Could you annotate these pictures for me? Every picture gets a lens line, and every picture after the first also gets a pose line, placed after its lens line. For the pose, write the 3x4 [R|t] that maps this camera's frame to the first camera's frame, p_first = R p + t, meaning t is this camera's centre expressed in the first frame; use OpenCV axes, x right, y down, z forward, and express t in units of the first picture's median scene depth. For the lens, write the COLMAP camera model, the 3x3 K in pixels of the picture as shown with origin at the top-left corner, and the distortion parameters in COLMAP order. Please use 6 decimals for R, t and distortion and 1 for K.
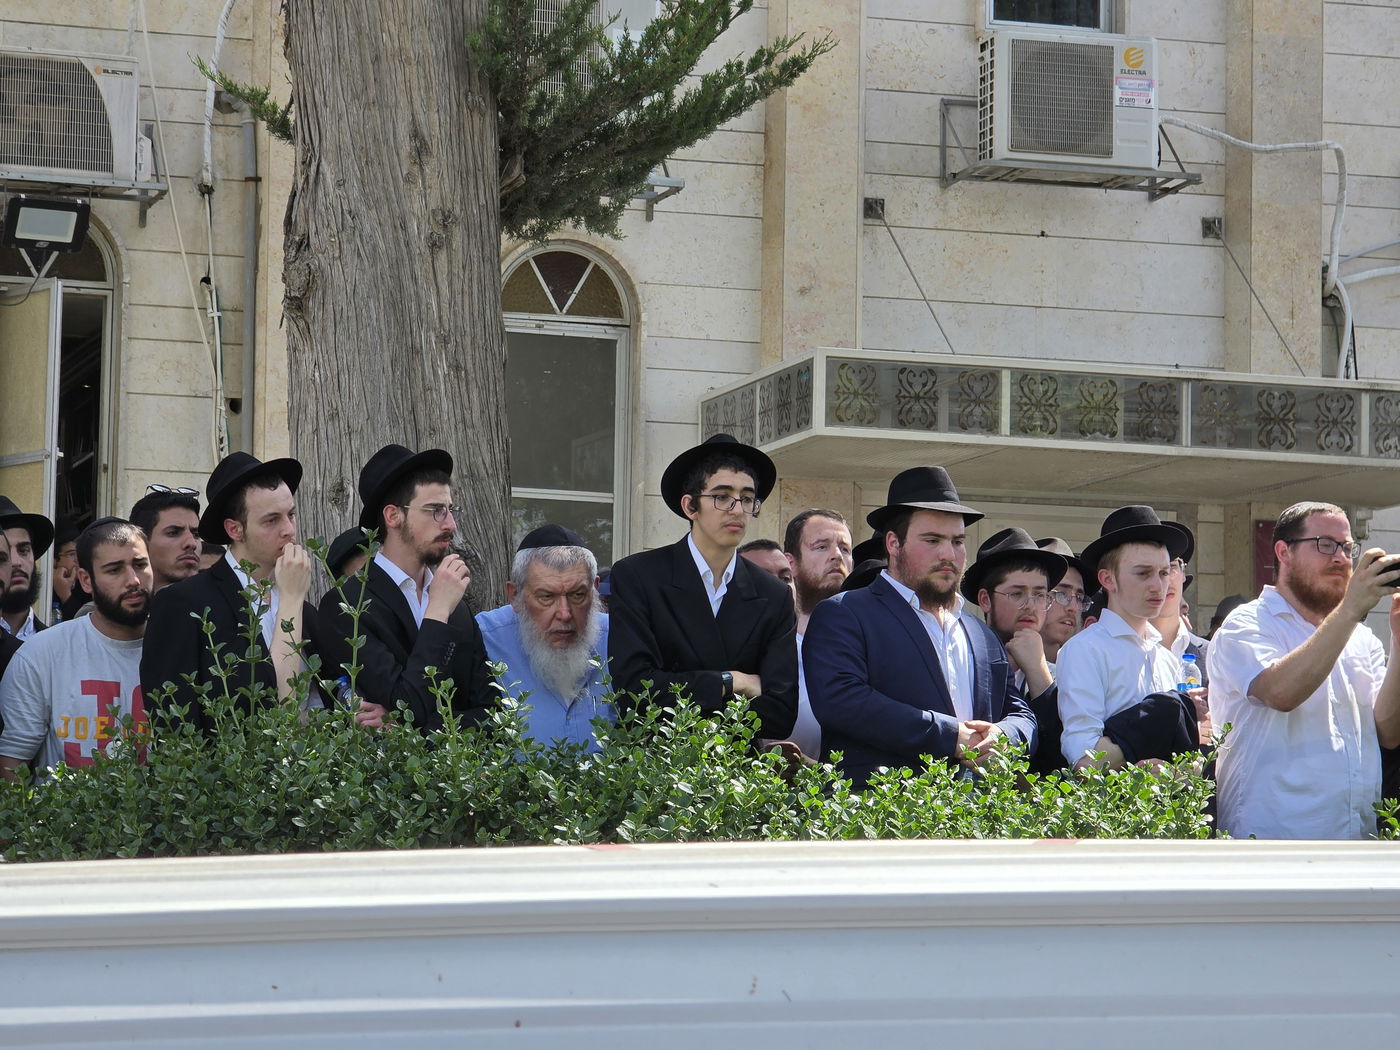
lens RADIAL K [[4672.0, 0, 695.5], [0, 4672.0, 522.8], [0, 0, 1]] dist [0.182492, 0.000000]
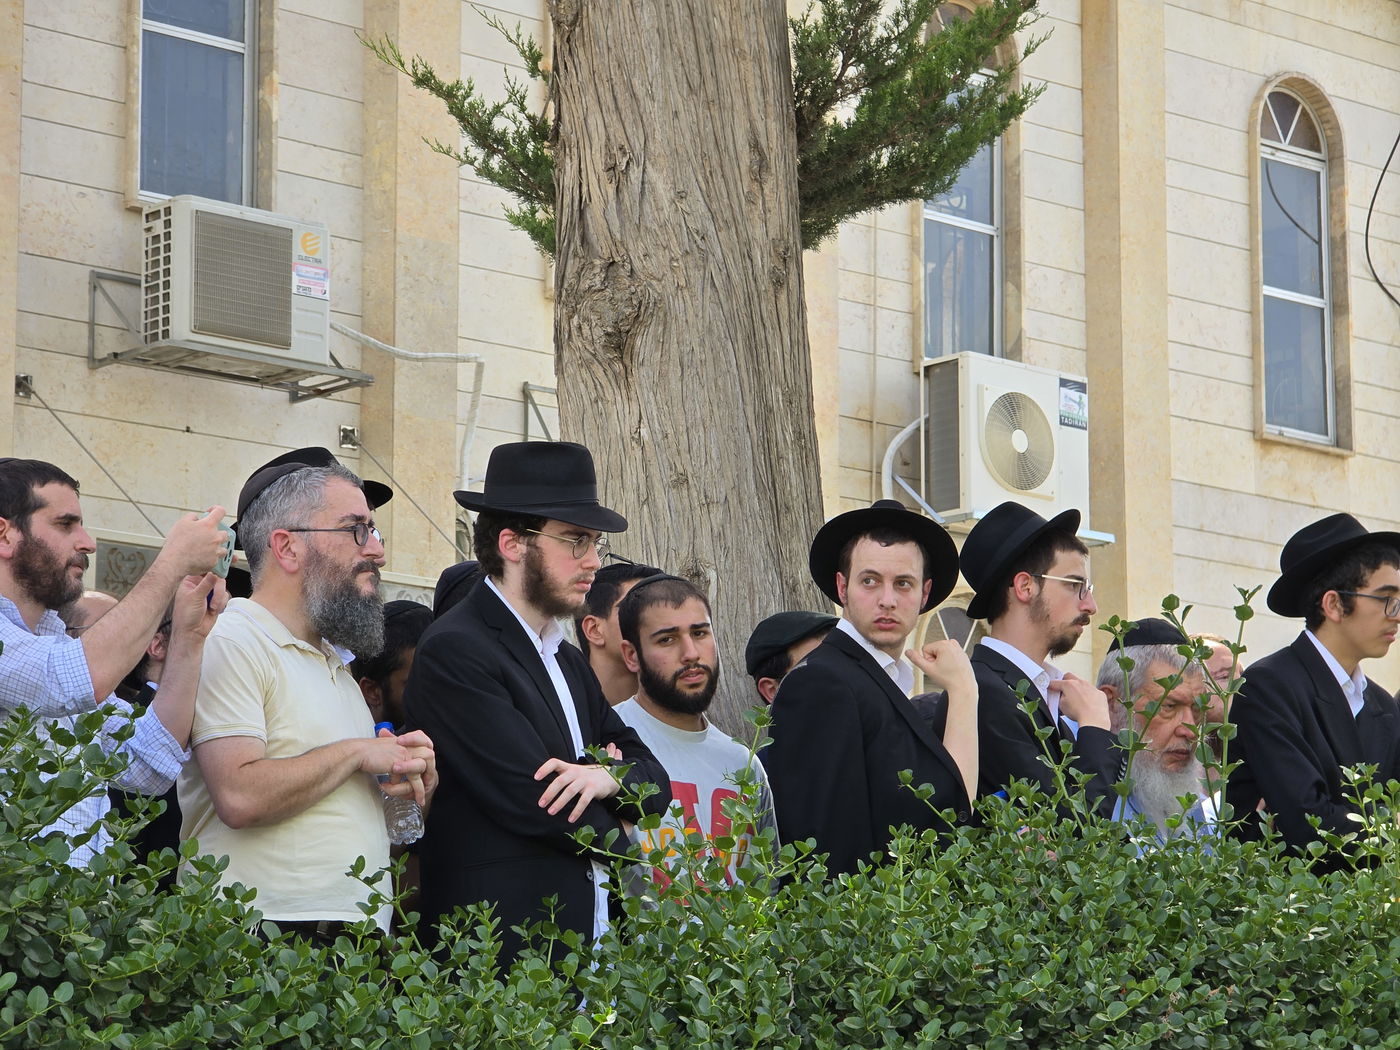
lens RADIAL K [[4672.0, 0, 701.5], [0, 4672.0, 532.2], [0, 0, 1]] dist [0.182492, 0.000000]
pose [[0.908734, 0.061132, 0.412875, -0.211021], [-0.032115, 0.996524, -0.076864, 0.024555], [-0.416139, 0.056590, 0.907538, 0.144321]]
